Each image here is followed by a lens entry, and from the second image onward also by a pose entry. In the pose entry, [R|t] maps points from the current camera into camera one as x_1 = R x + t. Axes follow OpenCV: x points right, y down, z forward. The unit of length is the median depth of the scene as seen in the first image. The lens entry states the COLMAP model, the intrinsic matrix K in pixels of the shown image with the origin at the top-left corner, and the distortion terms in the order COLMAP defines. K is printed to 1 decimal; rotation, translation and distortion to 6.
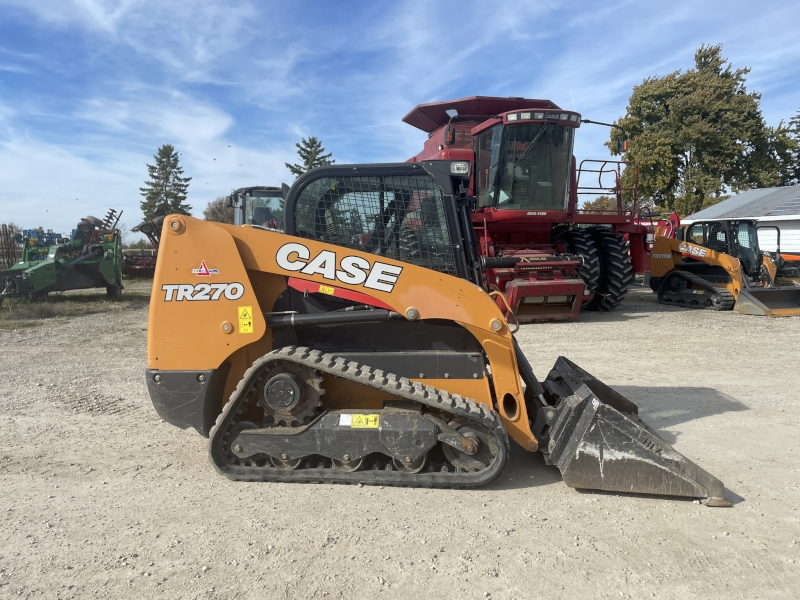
lens RADIAL K [[600.9, 0, 391.3], [0, 600.9, 300.6], [0, 0, 1]] dist [0.083106, -0.100288]
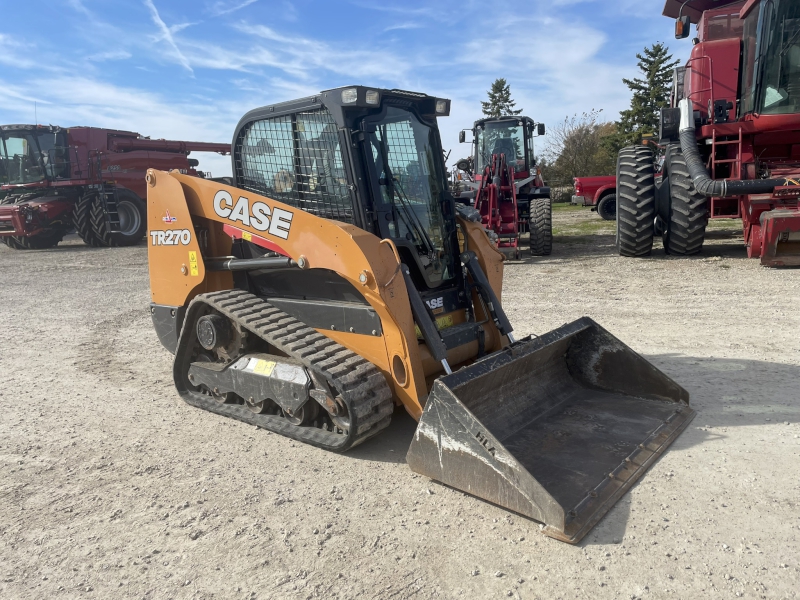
lens RADIAL K [[600.9, 0, 392.9], [0, 600.9, 296.1], [0, 0, 1]] dist [0.083106, -0.100288]
pose [[0.835246, 0.056237, -0.546993, 0.656219], [0.002221, 0.994403, 0.105627, -0.024024], [0.549872, -0.089439, 0.830446, 0.277289]]
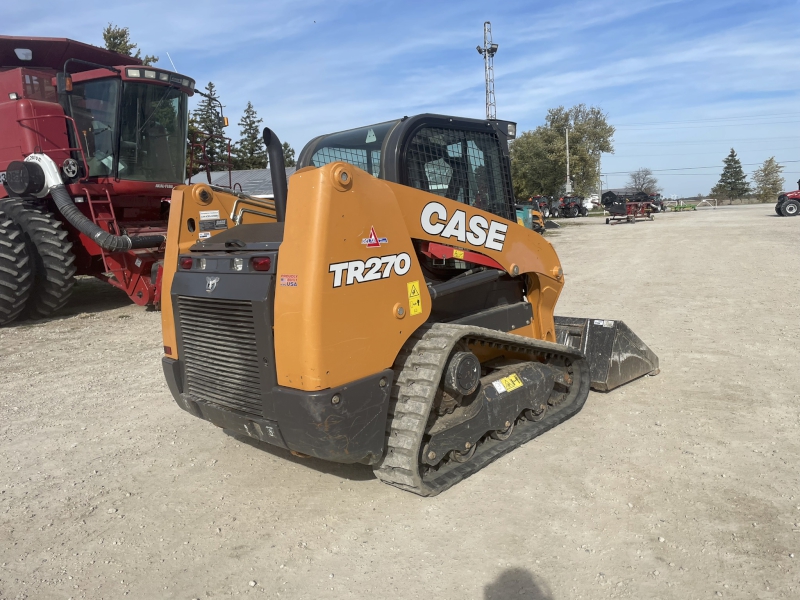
lens RADIAL K [[600.9, 0, 402.3], [0, 600.9, 298.4], [0, 0, 1]] dist [0.083106, -0.100288]
pose [[0.586731, -0.131061, 0.799106, -0.880482], [0.111552, 0.990489, 0.080545, -0.033734], [-0.802062, 0.041883, 0.595771, 0.527669]]
